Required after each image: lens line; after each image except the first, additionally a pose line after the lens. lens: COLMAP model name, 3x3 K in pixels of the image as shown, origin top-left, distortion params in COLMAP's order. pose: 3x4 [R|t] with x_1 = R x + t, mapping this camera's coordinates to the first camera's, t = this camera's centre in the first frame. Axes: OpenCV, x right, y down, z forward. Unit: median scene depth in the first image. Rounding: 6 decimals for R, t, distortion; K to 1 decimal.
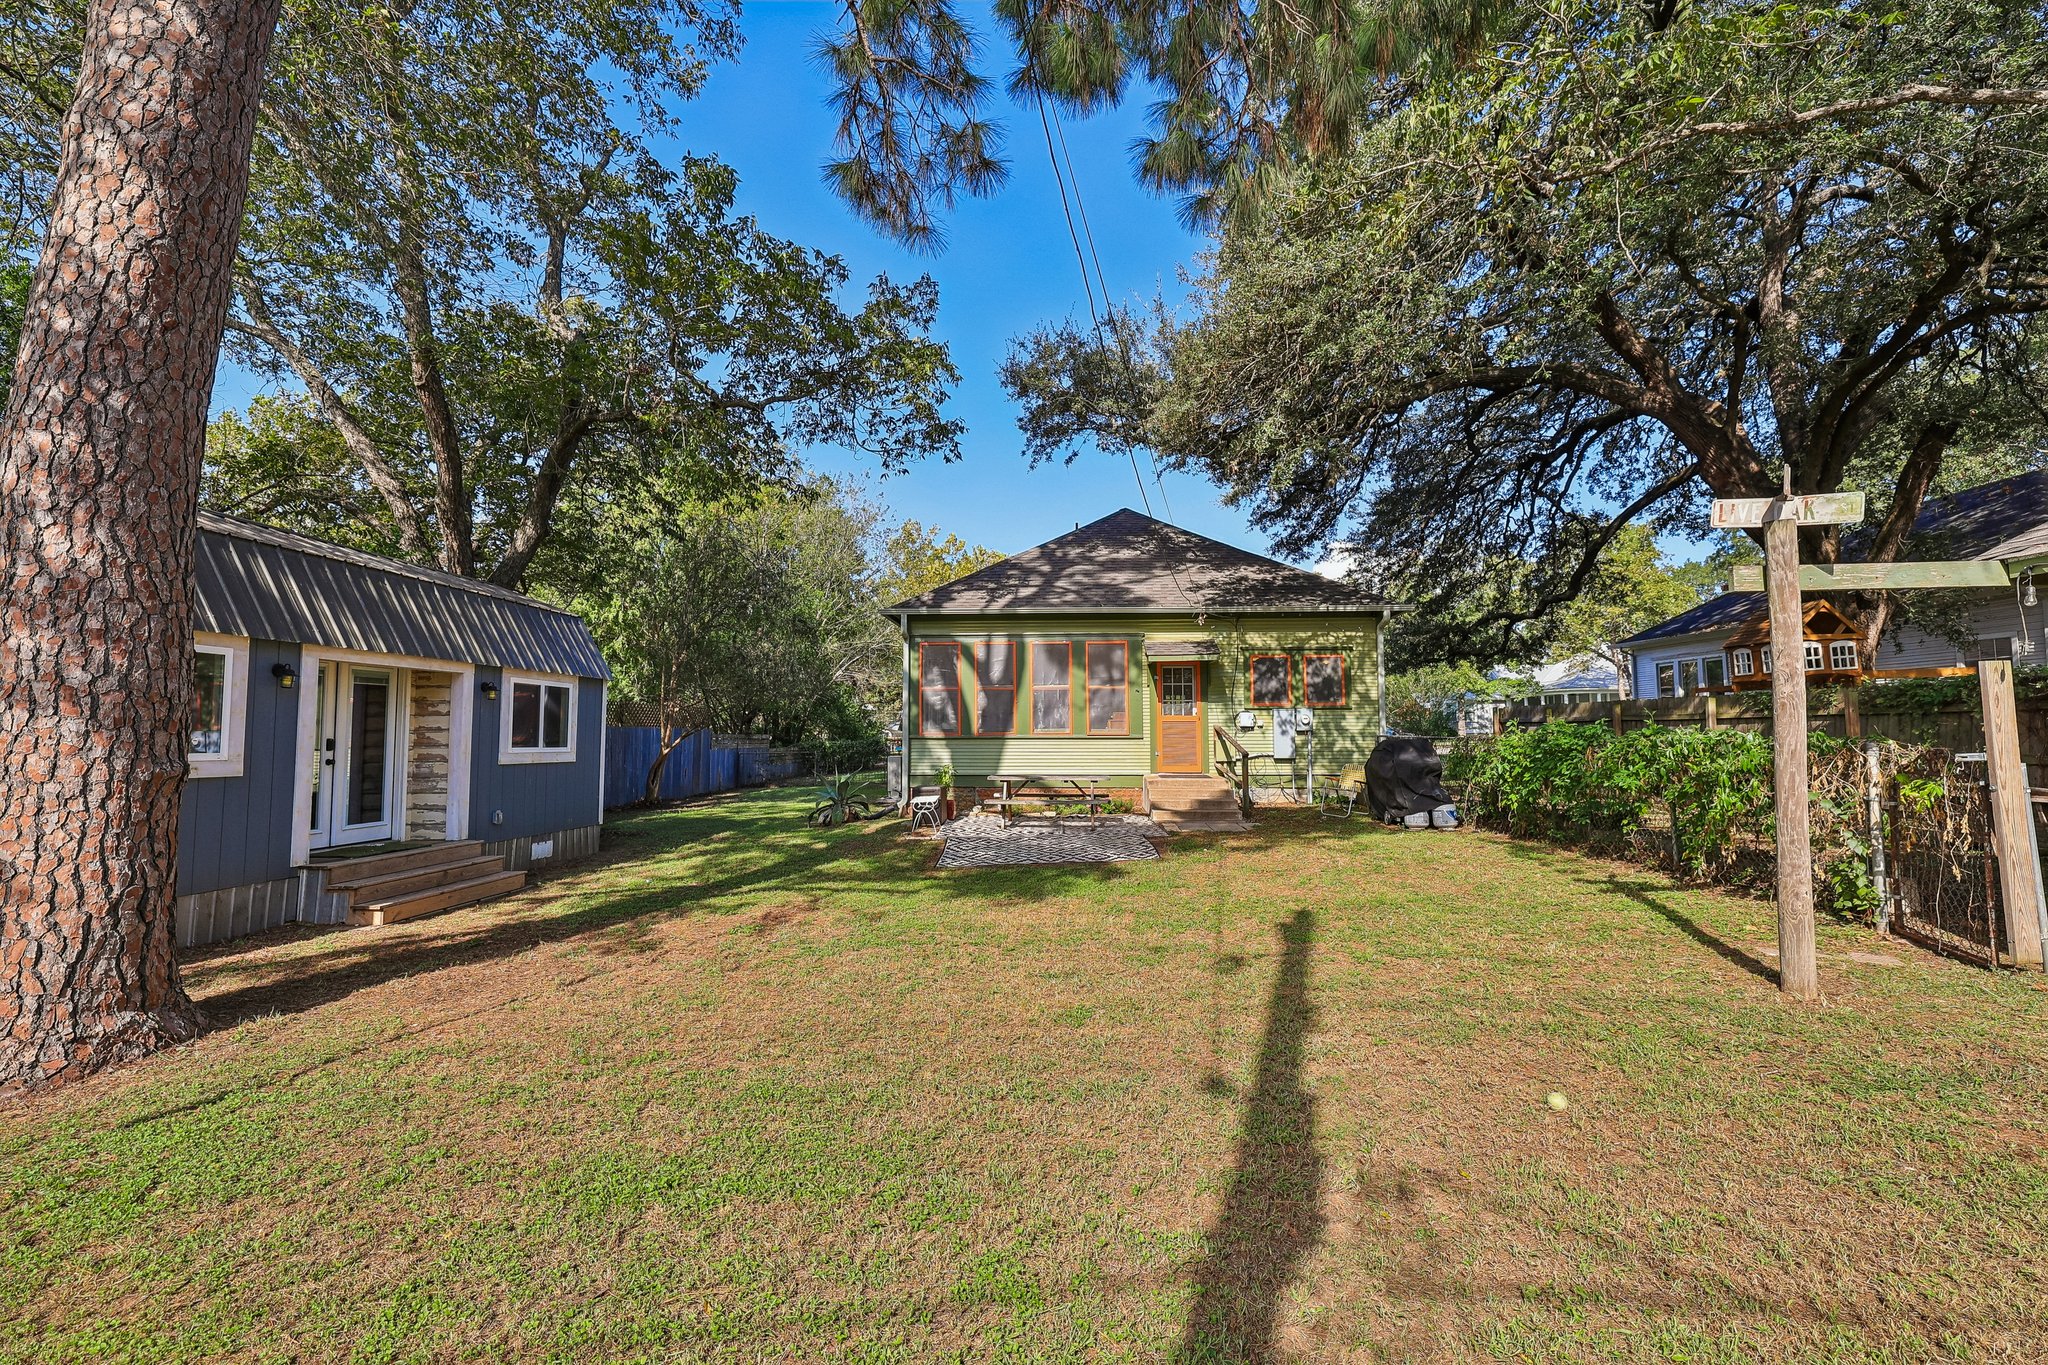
lens RADIAL K [[869.0, 0, 1031.7], [0, 869.0, 677.3], [0, 0, 1]] dist [0.001155, 0.000825]
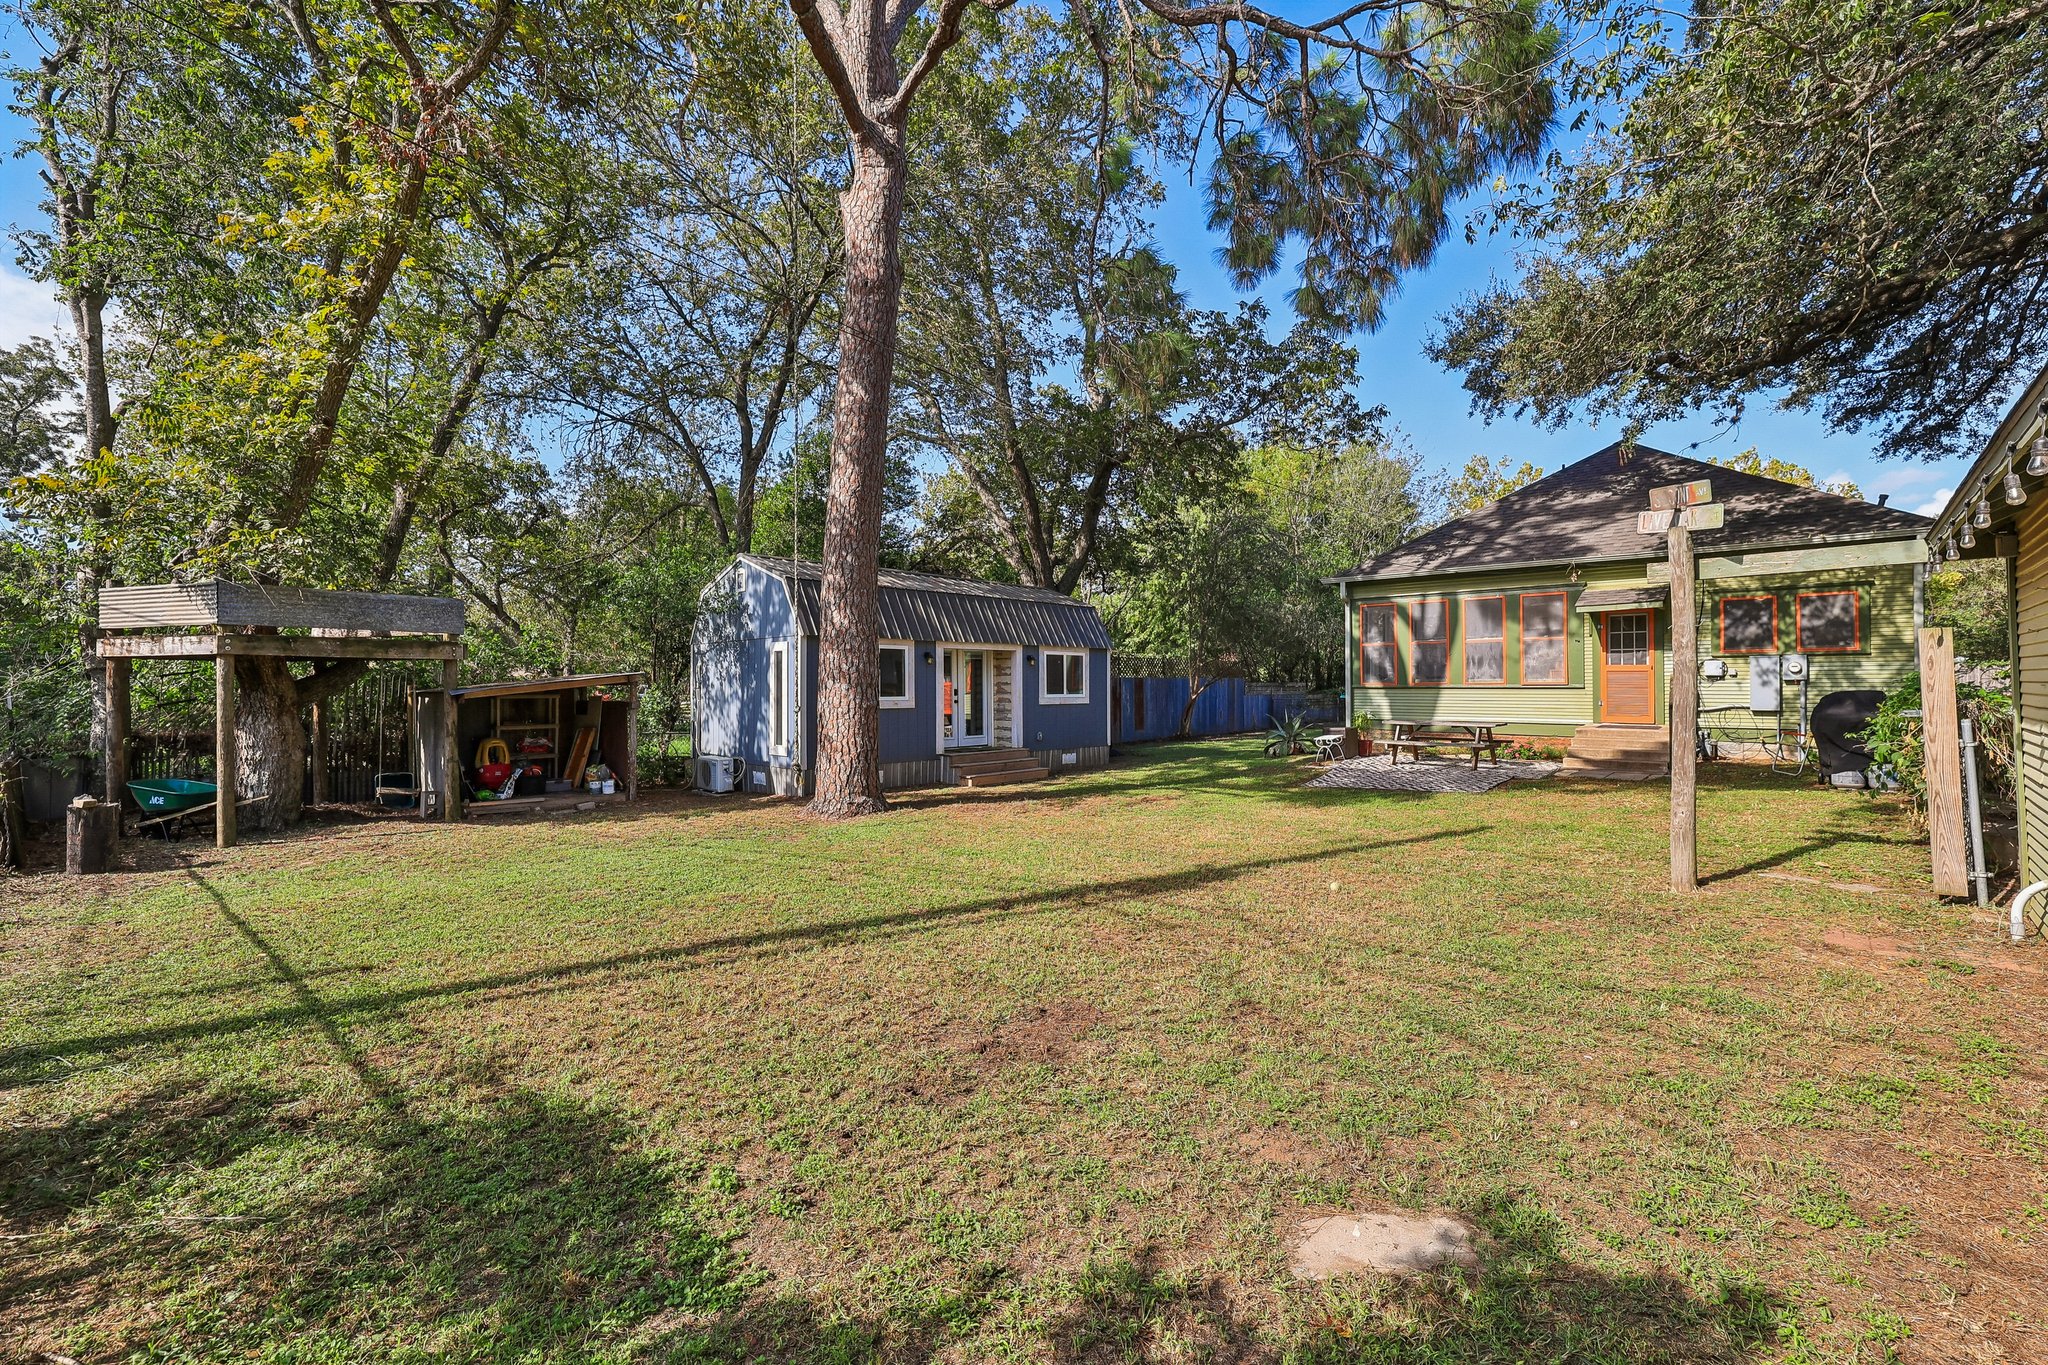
lens RADIAL K [[869.0, 0, 1027.0], [0, 869.0, 686.0], [0, 0, 1]] dist [0.001155, 0.000825]
pose [[0.769939, 0.001119, -0.638117, 0.274866], [0.045830, 0.997319, 0.057046, -0.019497], [0.636470, -0.073167, 0.767823, -0.182546]]
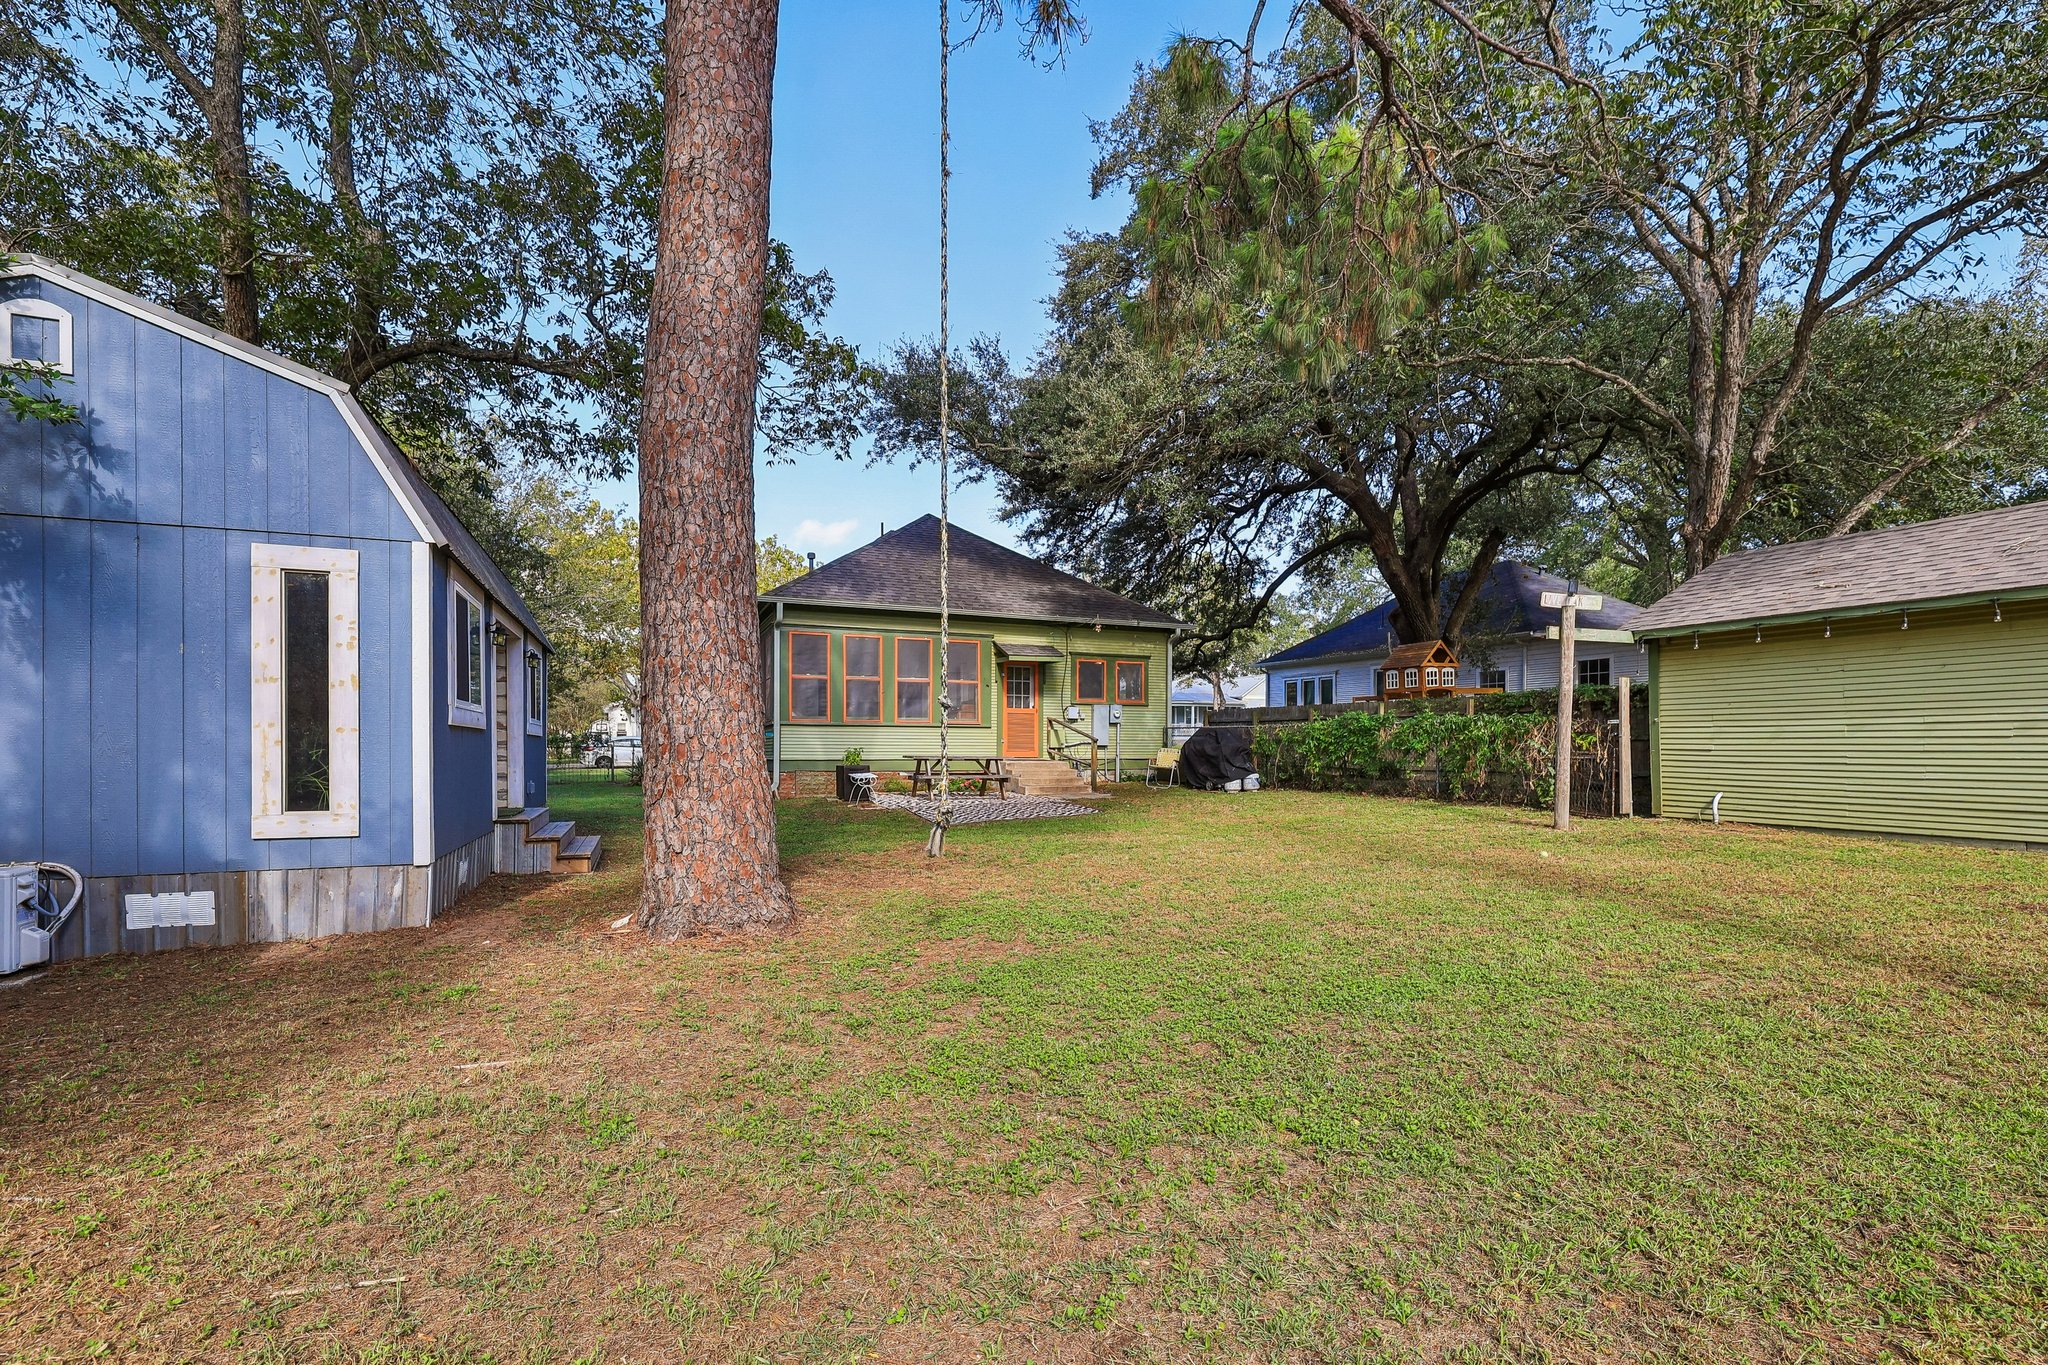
lens RADIAL K [[943.8, 0, 1044.5], [0, 943.8, 746.2], [0, 0, 1]] dist [0.002967, 0.000127]
pose [[0.889605, 0.005216, 0.456701, -0.377896], [-0.036099, 0.997610, 0.058923, 0.019581], [-0.455302, -0.068905, 0.887667, -0.134962]]
